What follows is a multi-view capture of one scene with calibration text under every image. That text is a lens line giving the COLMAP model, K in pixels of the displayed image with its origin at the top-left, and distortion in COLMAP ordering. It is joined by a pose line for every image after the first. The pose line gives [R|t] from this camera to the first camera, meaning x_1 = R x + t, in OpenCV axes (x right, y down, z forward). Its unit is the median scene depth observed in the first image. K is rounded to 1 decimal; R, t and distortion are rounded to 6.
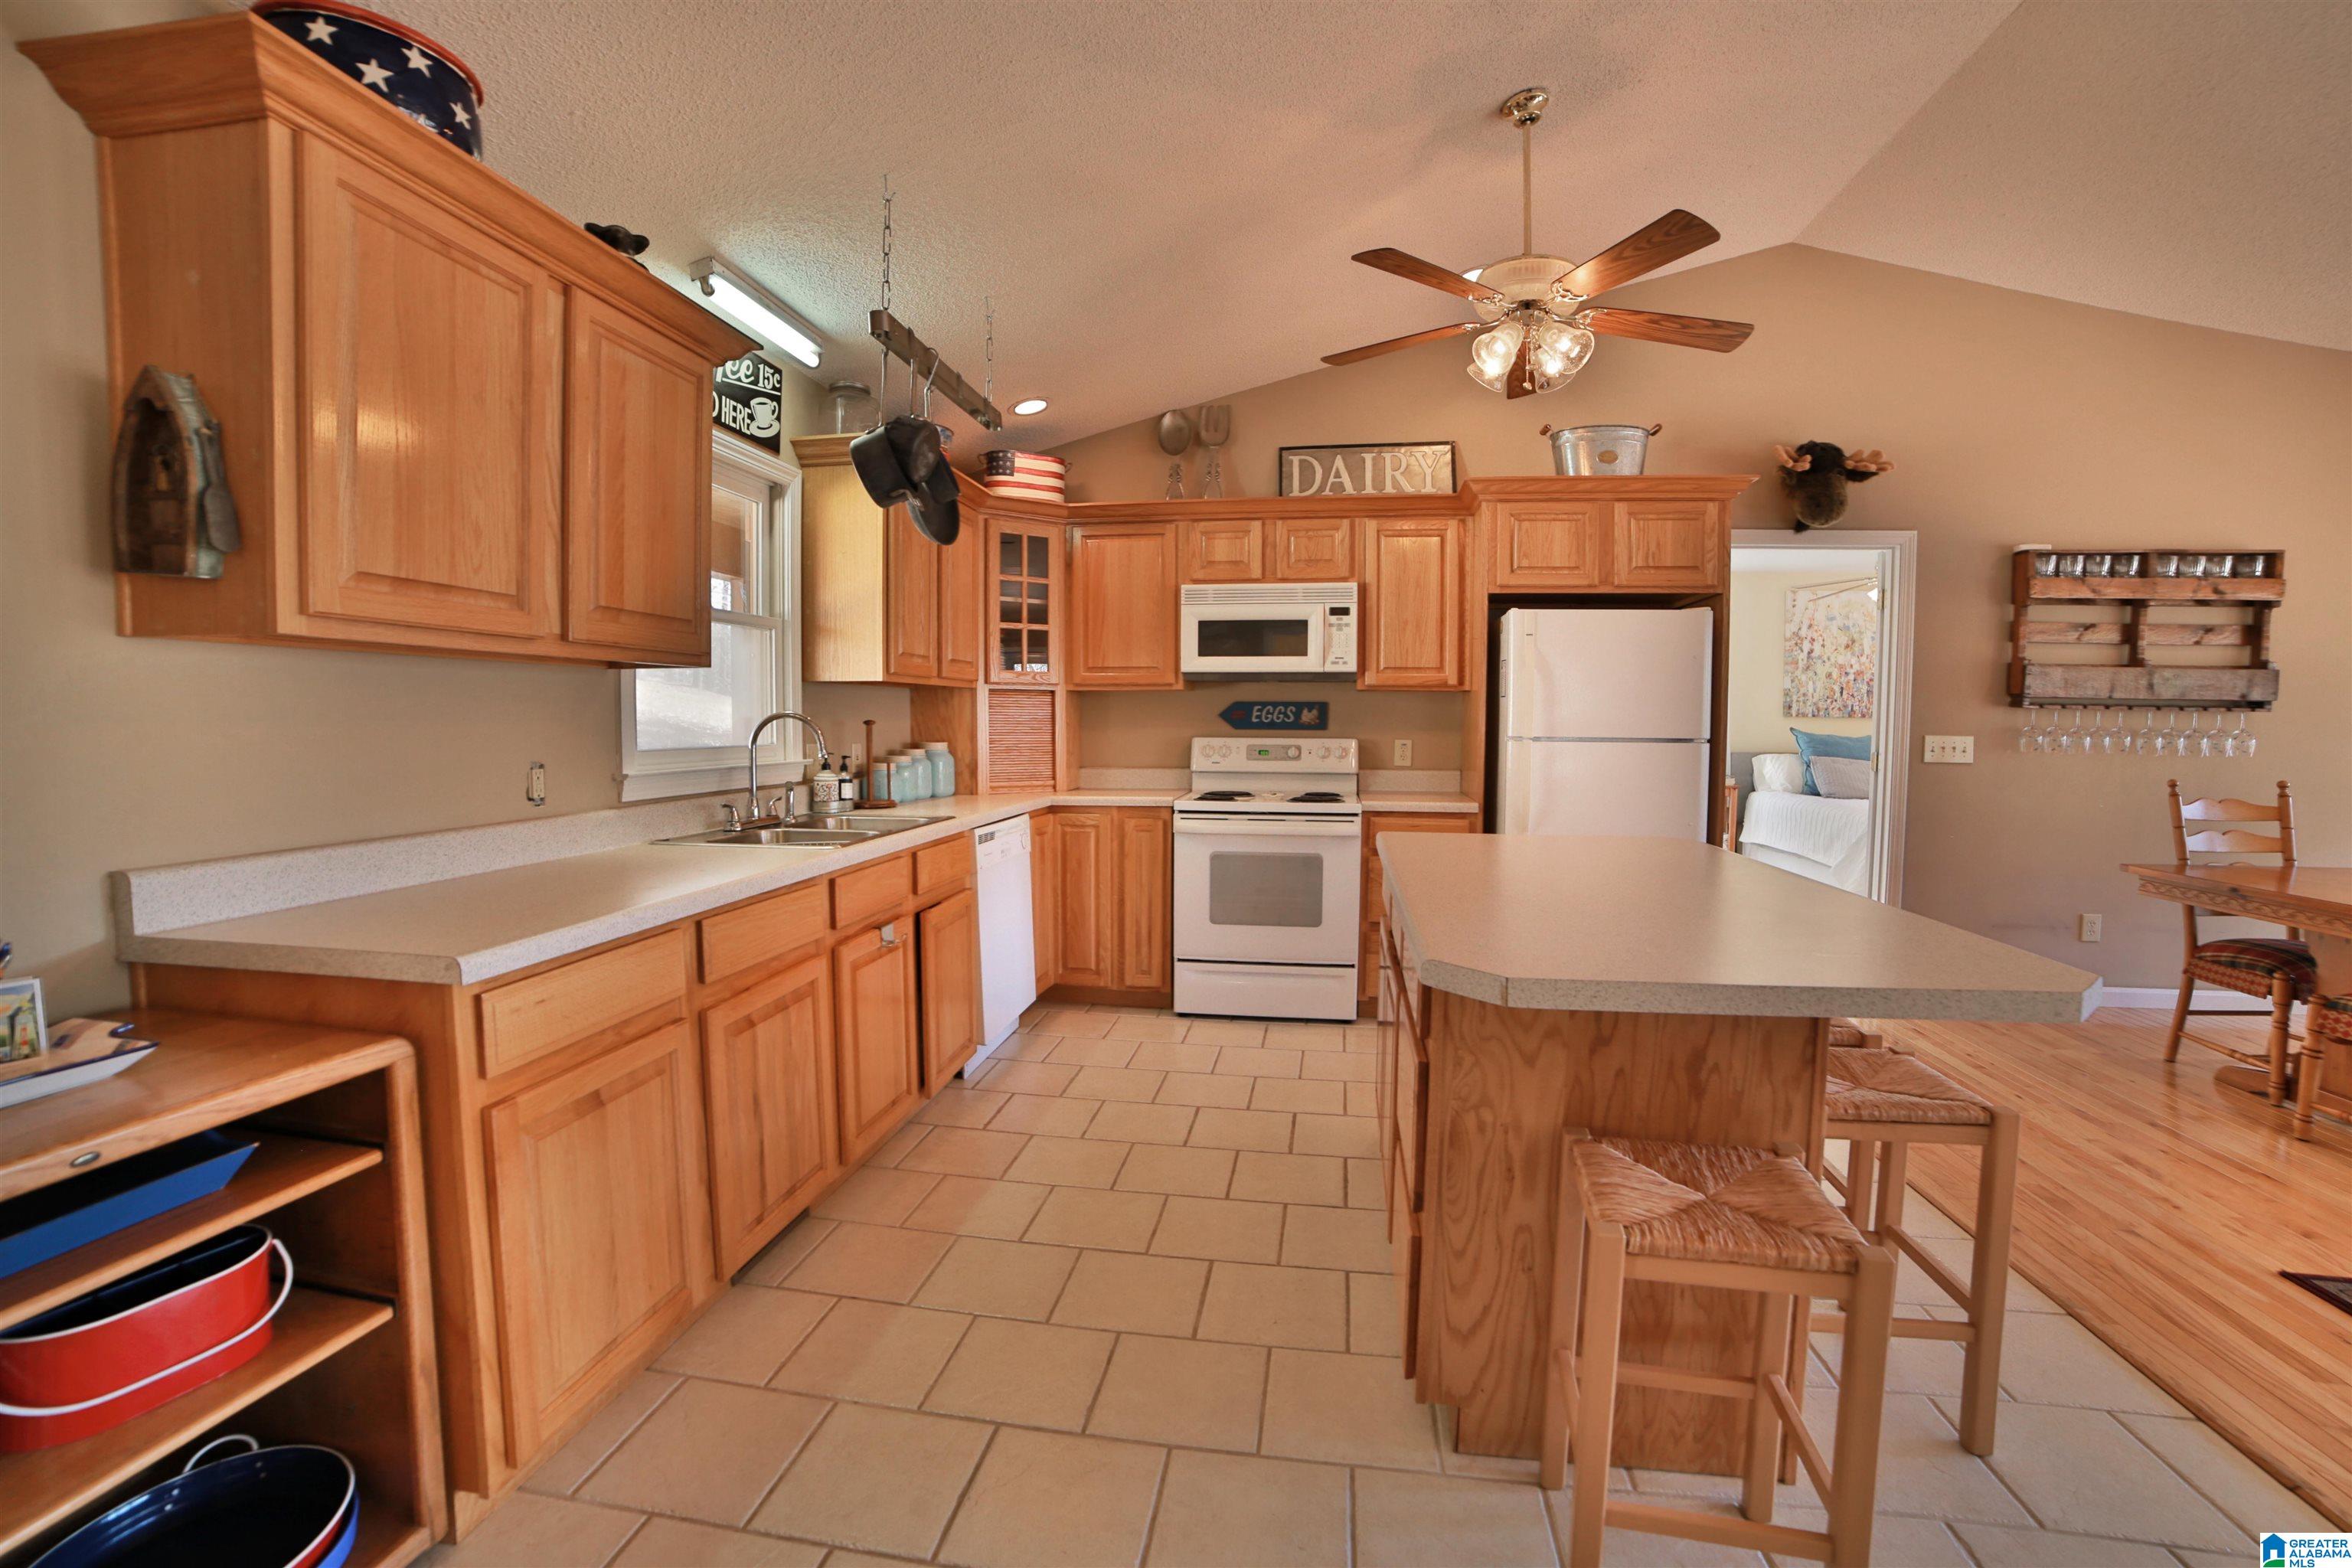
lens RADIAL K [[1002.7, 0, 1174.7], [0, 1002.7, 777.5], [0, 0, 1]] dist [-0.114994, 0.039139]
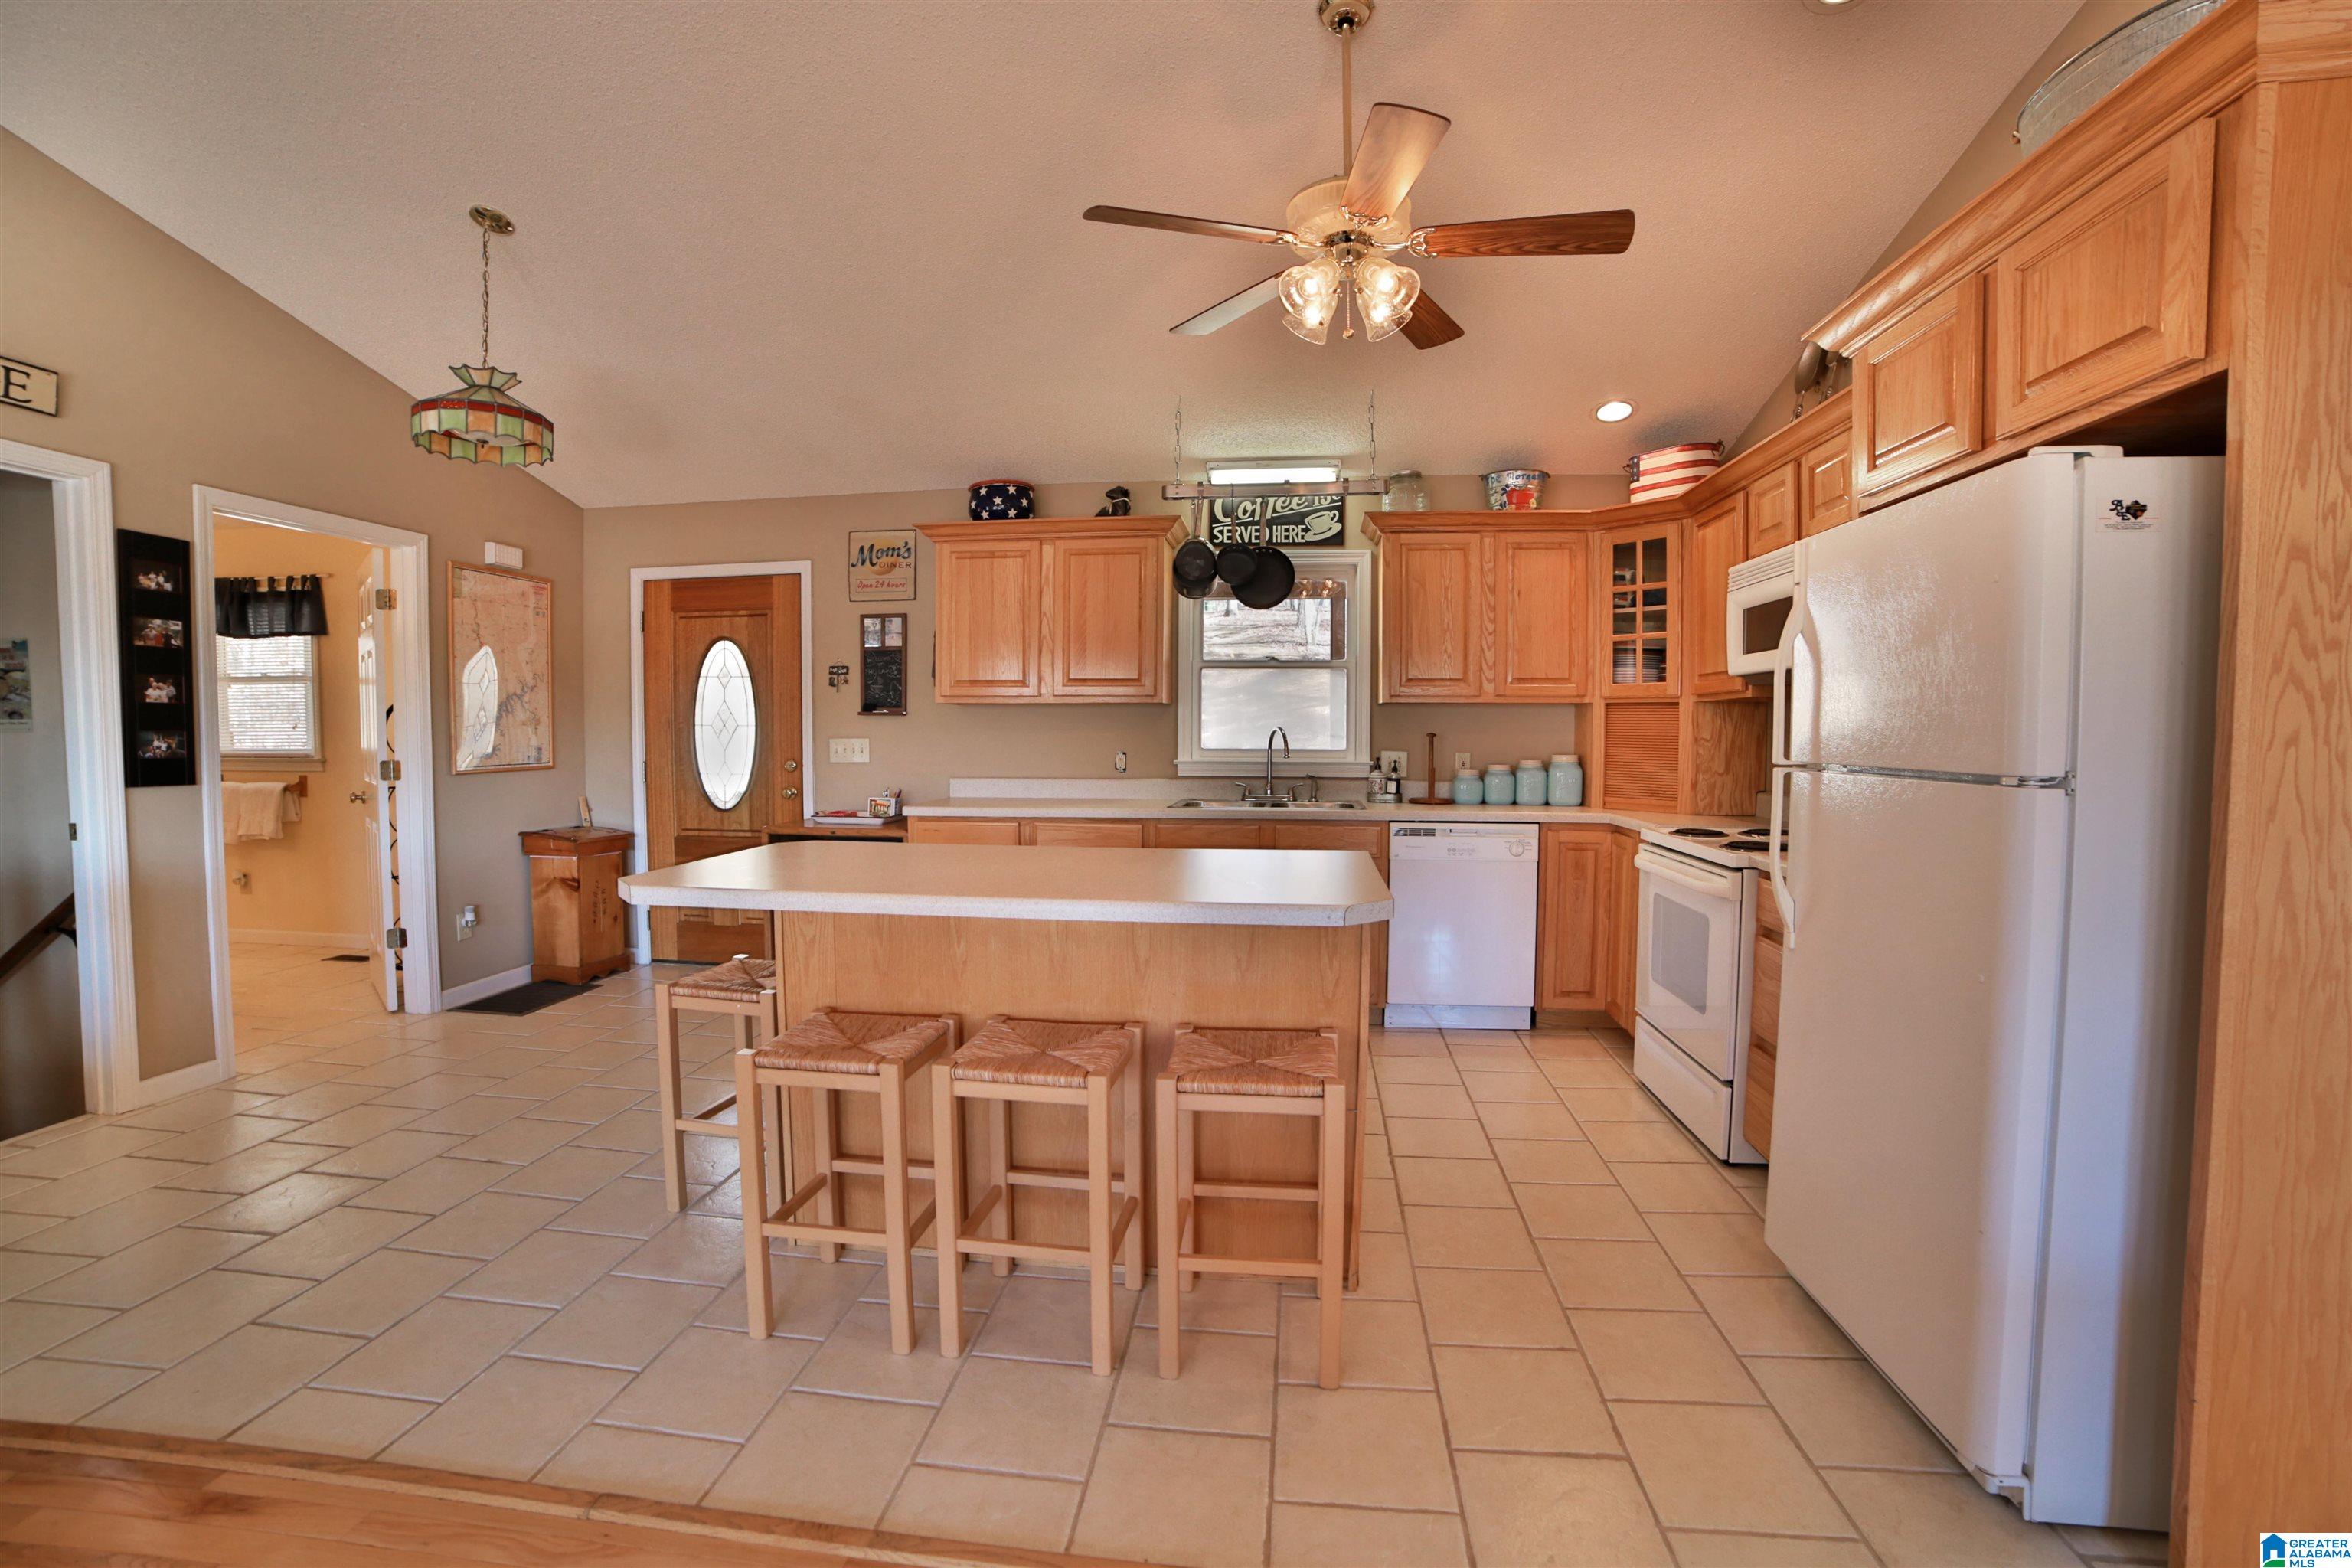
lens RADIAL K [[1002.7, 0, 1174.7], [0, 1002.7, 777.5], [0, 0, 1]] dist [-0.114994, 0.039139]
pose [[0.056672, 0.040698, -0.997563, 0.827483], [-0.059539, 0.997528, 0.037314, -0.026312], [0.996616, 0.057280, 0.058955, 0.547971]]
